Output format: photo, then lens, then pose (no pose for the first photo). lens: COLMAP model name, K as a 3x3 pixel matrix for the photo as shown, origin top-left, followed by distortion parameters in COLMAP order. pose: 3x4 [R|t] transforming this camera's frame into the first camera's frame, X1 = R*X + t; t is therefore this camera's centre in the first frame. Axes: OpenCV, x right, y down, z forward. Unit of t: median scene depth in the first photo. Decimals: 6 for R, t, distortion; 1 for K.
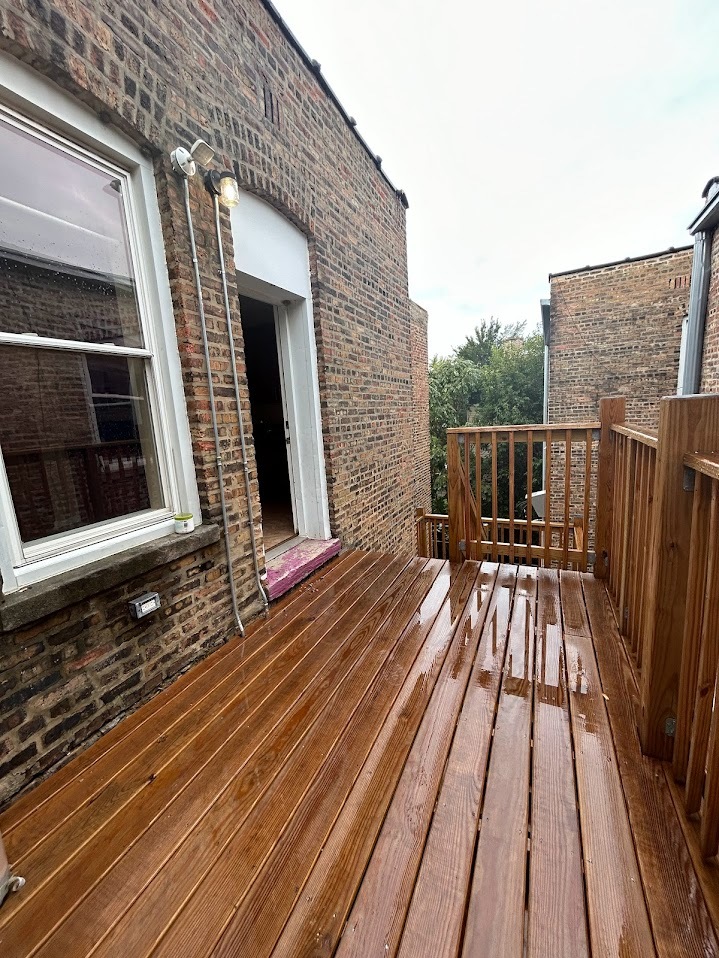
lens RADIAL K [[391.5, 0, 363.0], [0, 391.5, 477.2], [0, 0, 1]] dist [-0.001784, 0.000064]
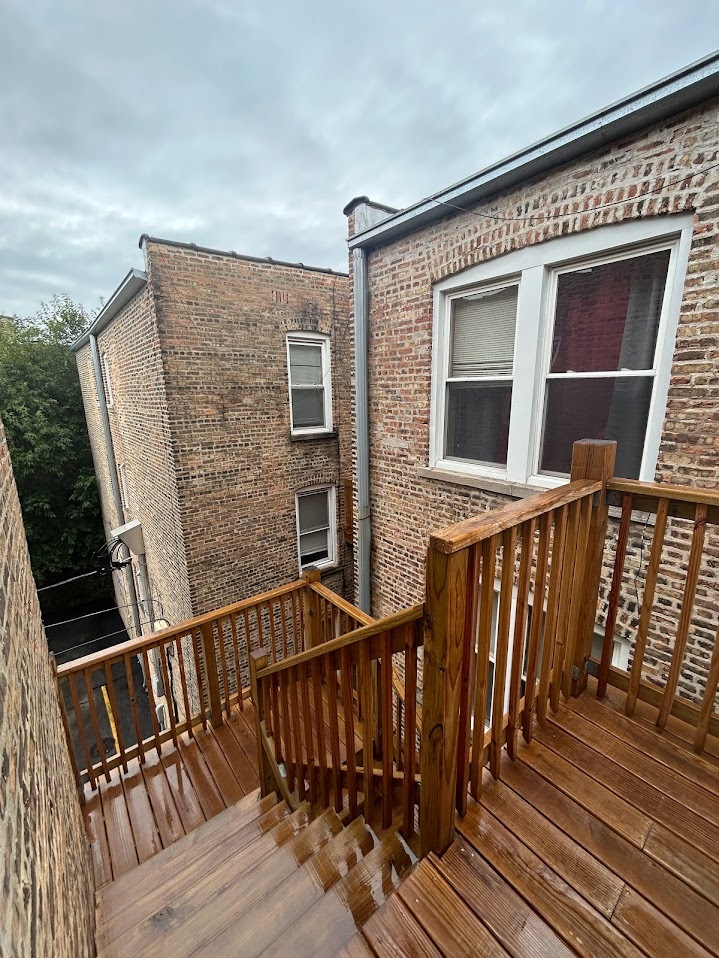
lens RADIAL K [[391.5, 0, 362.0], [0, 391.5, 475.7], [0, 0, 1]] dist [-0.001784, 0.000064]
pose [[0.426192, -0.135898, 0.894367, -0.053082], [0.142132, 0.986432, 0.082158, -0.092066], [-0.893398, 0.092103, 0.439725, 0.384984]]
